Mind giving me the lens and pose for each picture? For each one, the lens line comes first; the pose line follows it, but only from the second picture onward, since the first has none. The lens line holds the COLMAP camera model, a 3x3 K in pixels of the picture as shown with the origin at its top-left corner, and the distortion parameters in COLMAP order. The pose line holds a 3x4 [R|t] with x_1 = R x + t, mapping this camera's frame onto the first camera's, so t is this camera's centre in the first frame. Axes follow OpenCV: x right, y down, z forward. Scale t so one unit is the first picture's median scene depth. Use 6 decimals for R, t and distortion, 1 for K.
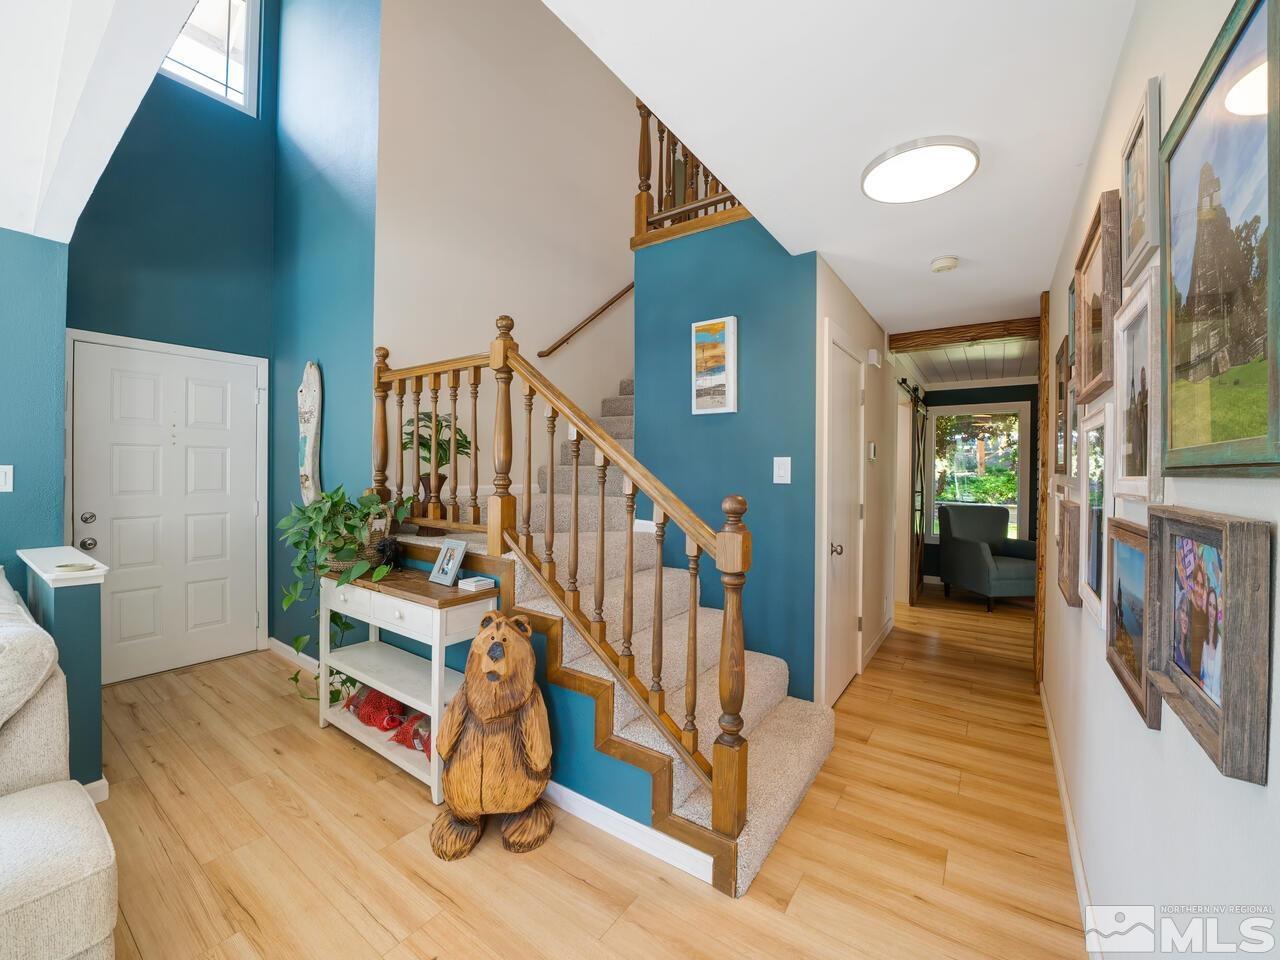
lens RADIAL K [[515.5, 0, 619.5], [0, 515.5, 472.1], [0, 0, 1]] dist [-0.031337, -0.000132]
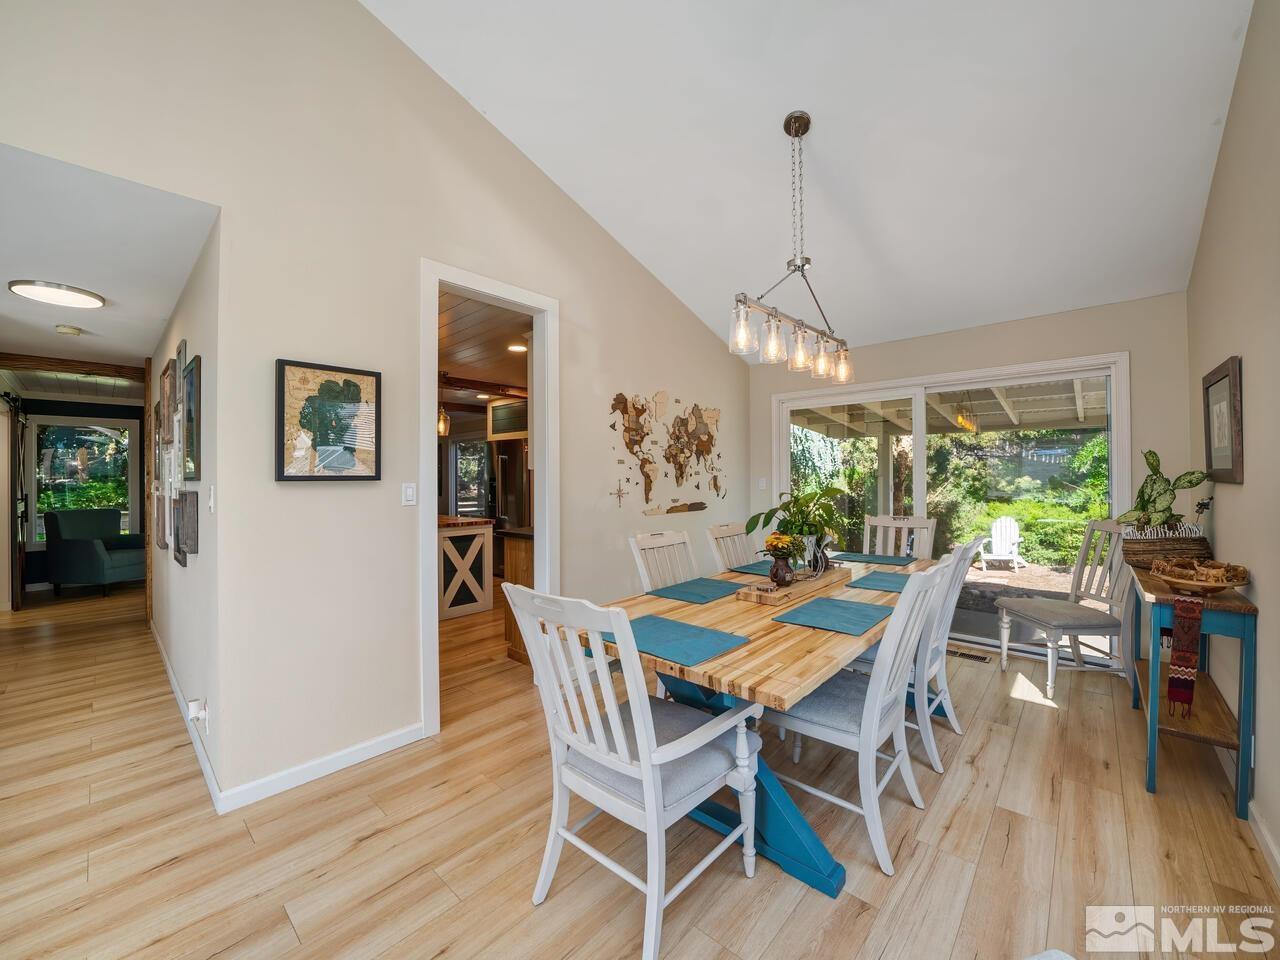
lens RADIAL K [[503.9, 0, 638.0], [0, 503.9, 474.7], [0, 0, 1]] dist [-0.016837, 0.000291]
pose [[0.103411, -0.008902, 0.994599, -0.518341], [0.012289, 0.999895, 0.007672, -0.005253], [-0.994563, 0.011429, 0.103509, -0.658413]]
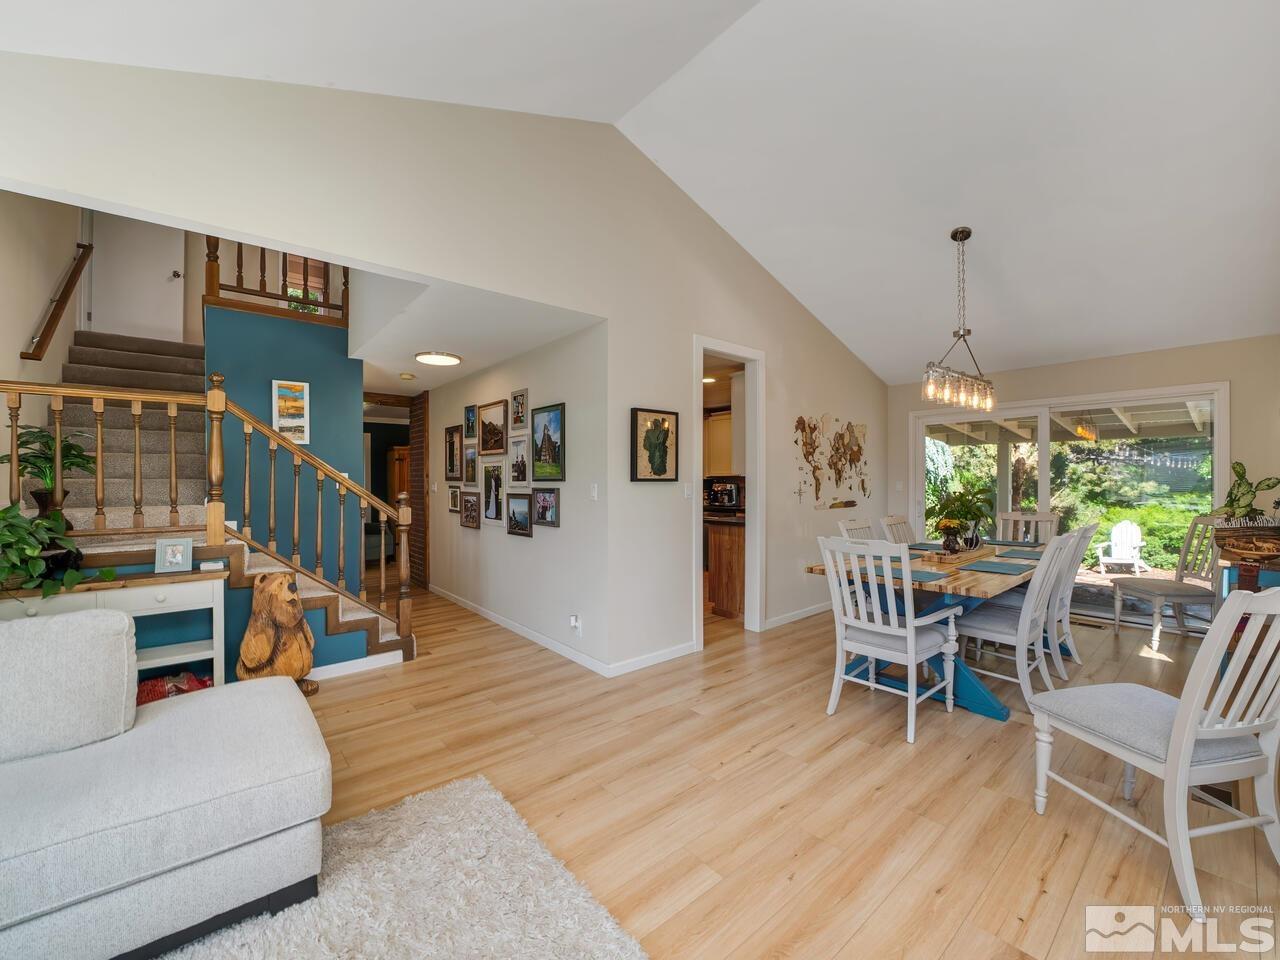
lens RADIAL K [[522.6, 0, 640.0], [0, 522.6, 480.0], [0, 0, 1]] dist [-0.019294, 0.000141]
pose [[0.231315, -0.012293, 0.972801, -1.090264], [0.009799, 0.999899, 0.010305, -0.013809], [-0.972830, 0.007148, 0.231412, -0.355049]]
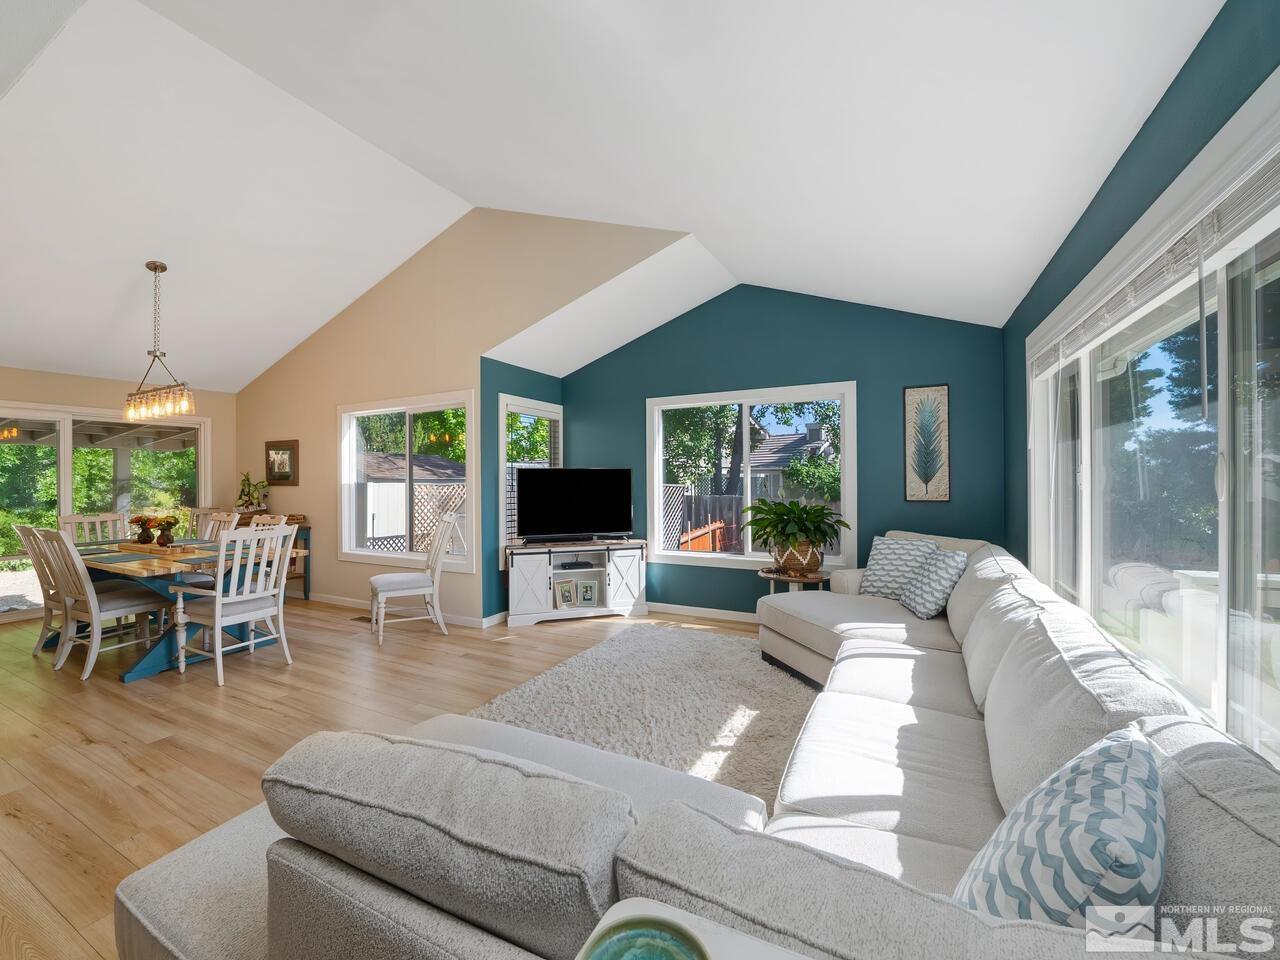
lens RADIAL K [[522.6, 0, 640.0], [0, 522.6, 480.0], [0, 0, 1]] dist [-0.019294, 0.000141]
pose [[-0.986007, -0.000779, -0.166705, -0.743402], [-0.001523, 0.999989, 0.004332, -0.008712], [0.166700, 0.004525, -0.985997, 0.863874]]
